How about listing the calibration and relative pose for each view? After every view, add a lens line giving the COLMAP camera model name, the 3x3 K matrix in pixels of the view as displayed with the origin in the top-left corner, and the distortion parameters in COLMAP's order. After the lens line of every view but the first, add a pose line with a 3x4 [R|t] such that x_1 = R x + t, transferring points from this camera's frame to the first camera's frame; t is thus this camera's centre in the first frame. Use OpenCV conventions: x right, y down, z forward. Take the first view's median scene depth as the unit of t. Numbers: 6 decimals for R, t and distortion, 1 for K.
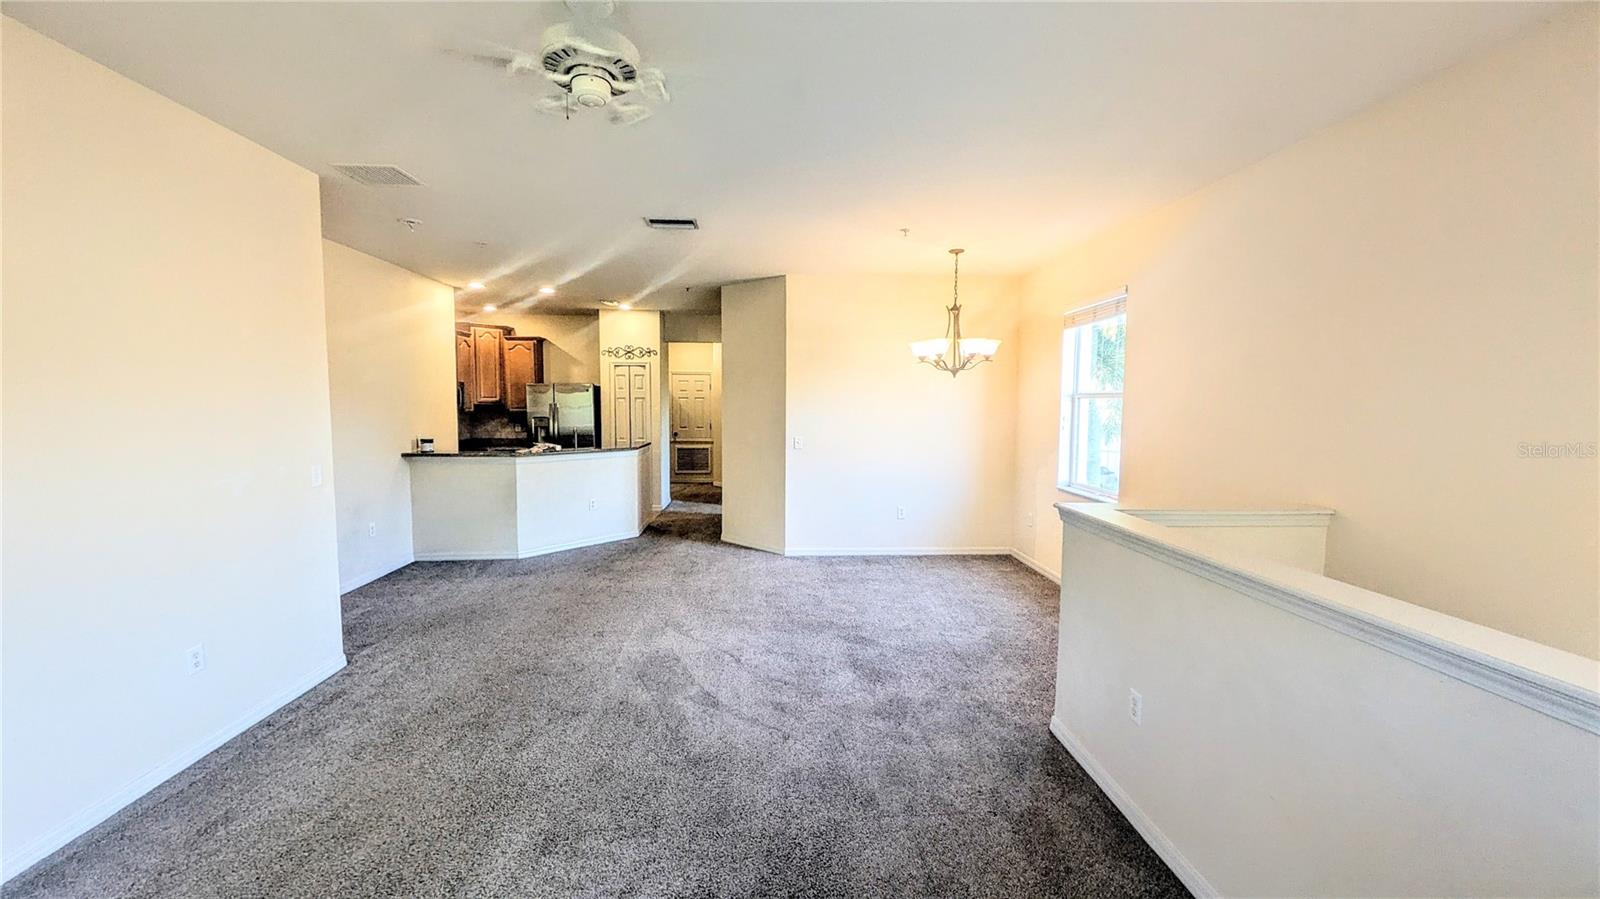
lens RADIAL K [[627.1, 0, 798.4], [0, 627.1, 446.1], [0, 0, 1]] dist [0.002641, -0.001785]
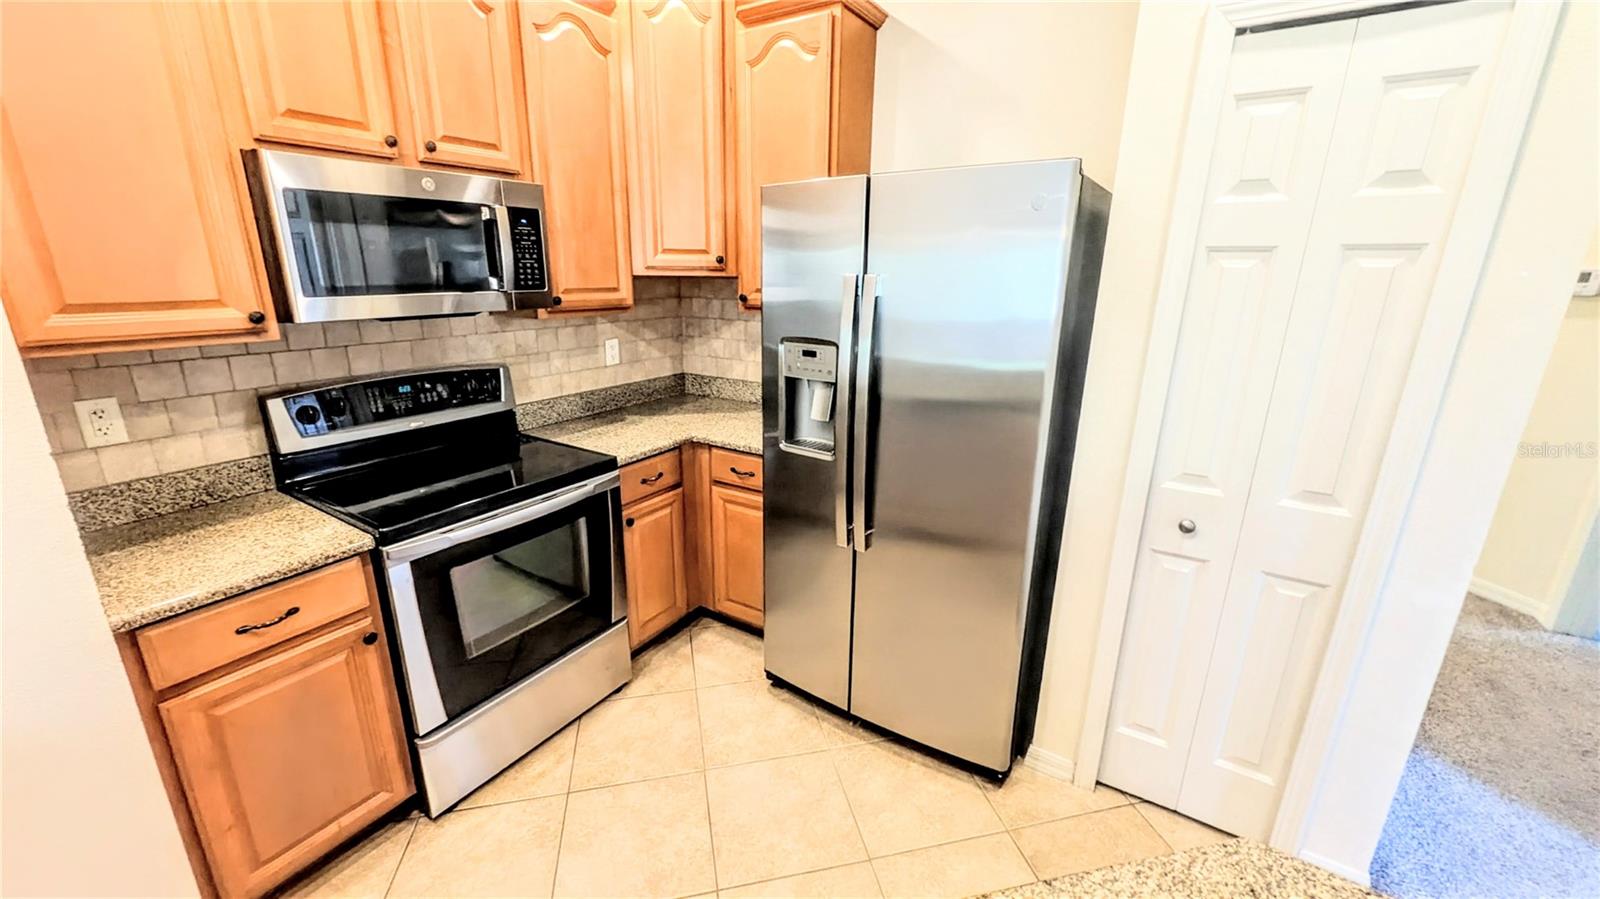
lens RADIAL K [[627.1, 0, 791.8], [0, 627.1, 447.0], [0, 0, 1]] dist [0.002641, -0.001785]
pose [[0.812411, 0.163444, -0.559709, -0.274570], [-0.048153, 0.975437, 0.214950, -0.054169], [0.581093, -0.147676, 0.800326, 0.782776]]
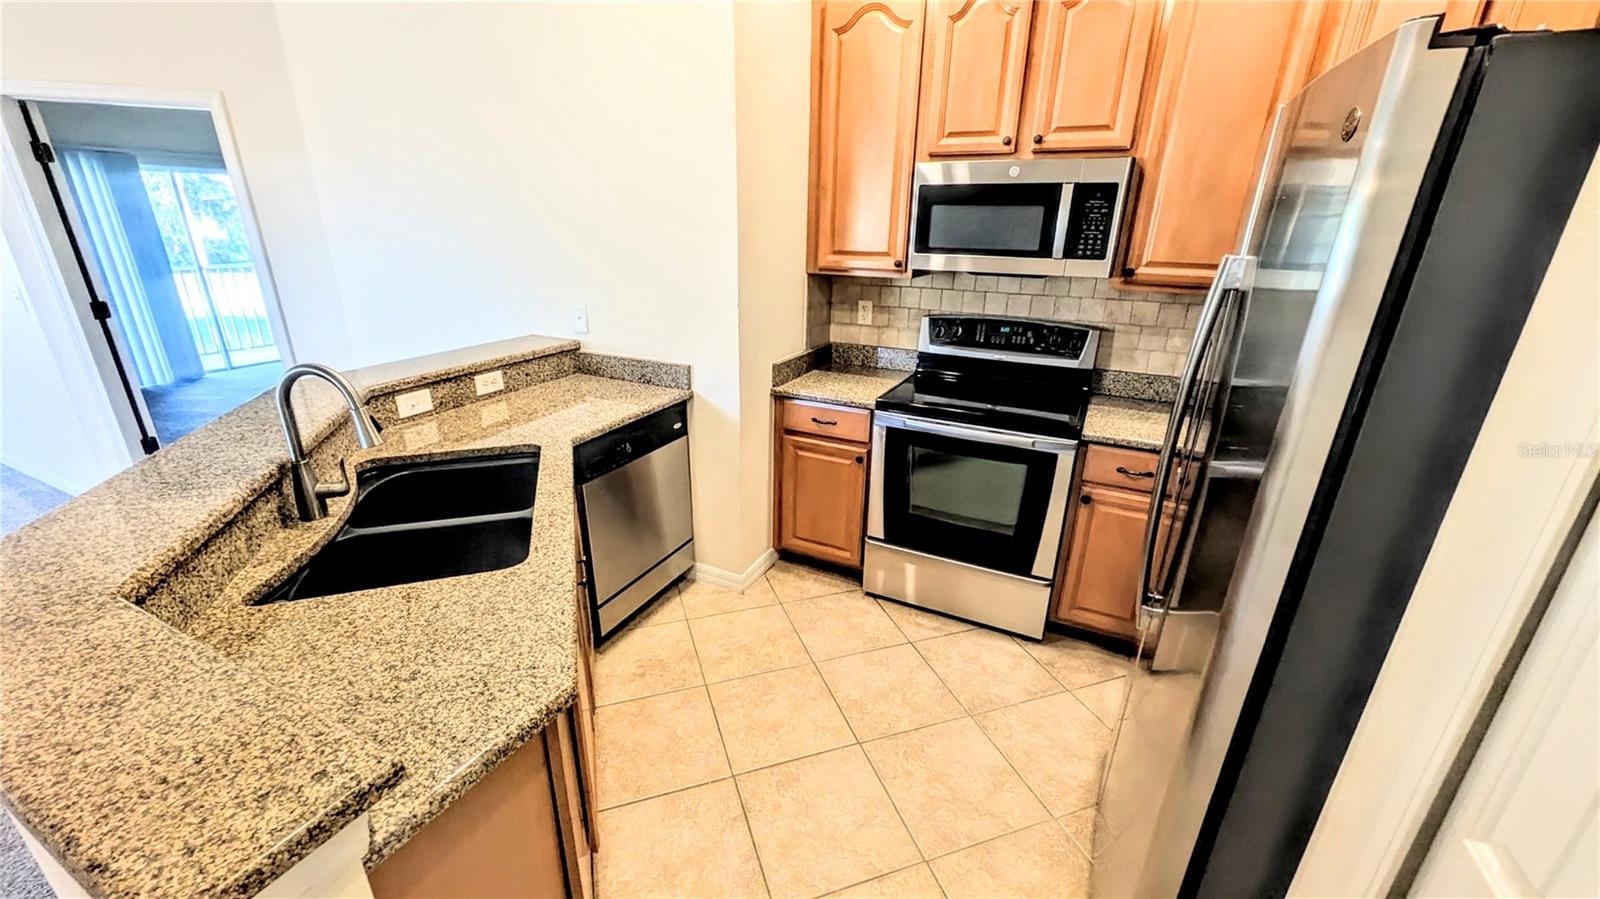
lens RADIAL K [[627.1, 0, 793.0], [0, 627.1, 445.8], [0, 0, 1]] dist [0.002641, -0.001785]
pose [[-0.490442, 0.281308, -0.824823, -0.203202], [-0.086193, 0.926170, 0.367124, -0.069667], [0.867201, 0.251147, -0.429986, 0.949618]]
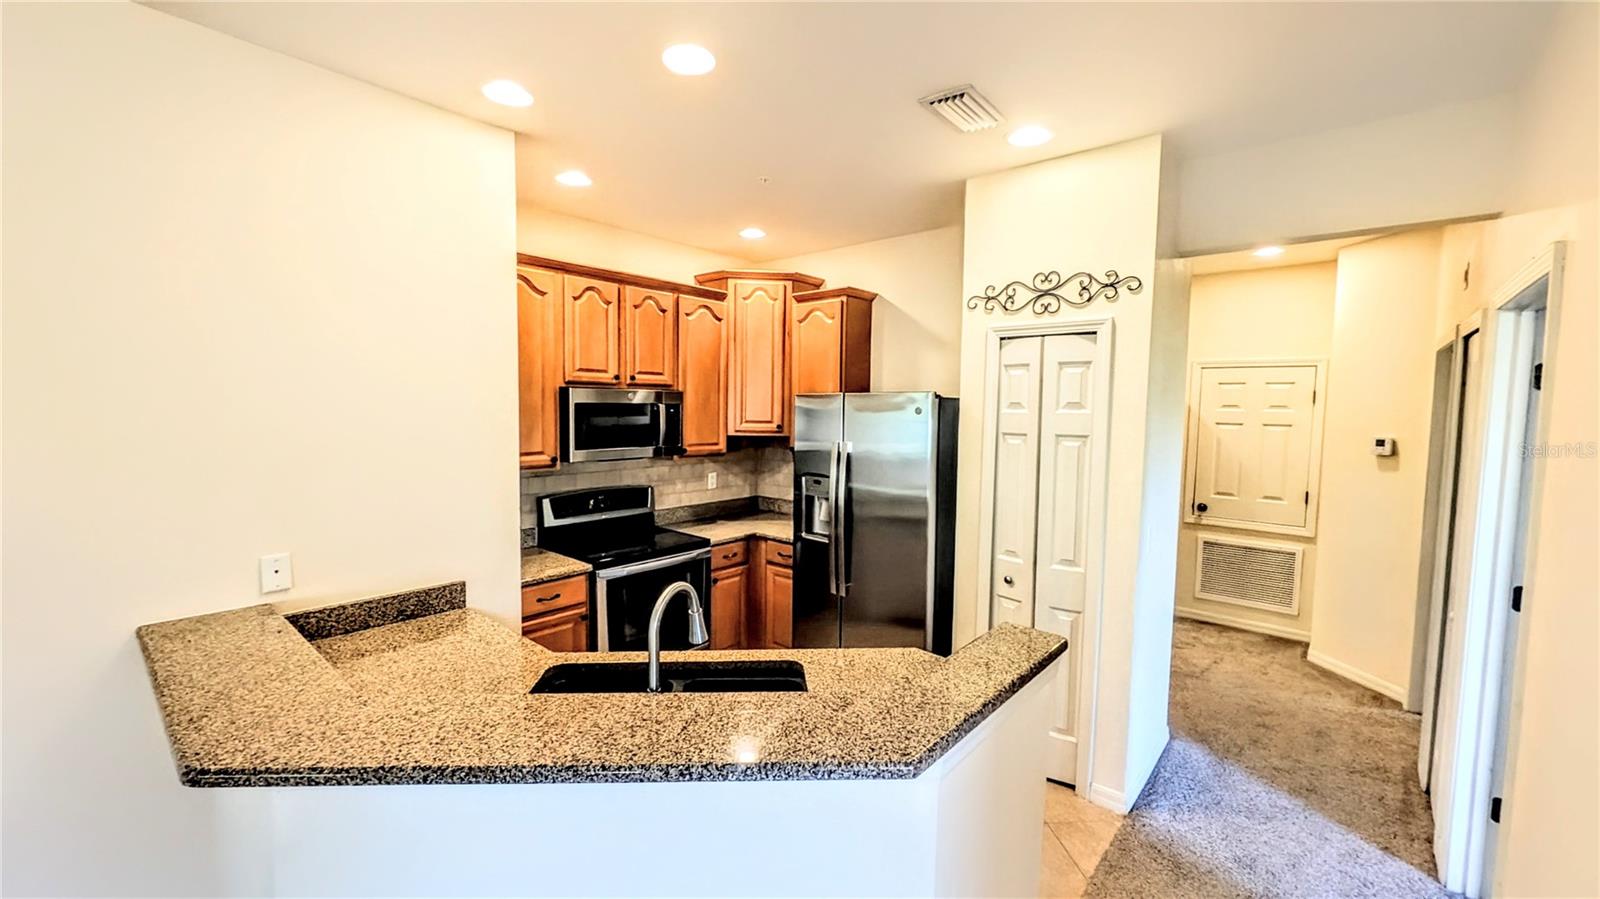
lens RADIAL K [[627.1, 0, 789.1], [0, 627.1, 442.8], [0, 0, 1]] dist [0.002641, -0.001785]
pose [[0.710728, 0.045471, -0.701996, -0.131431], [-0.060282, 0.998175, 0.003624, -0.064743], [0.700880, 0.039742, 0.712171, 0.669367]]
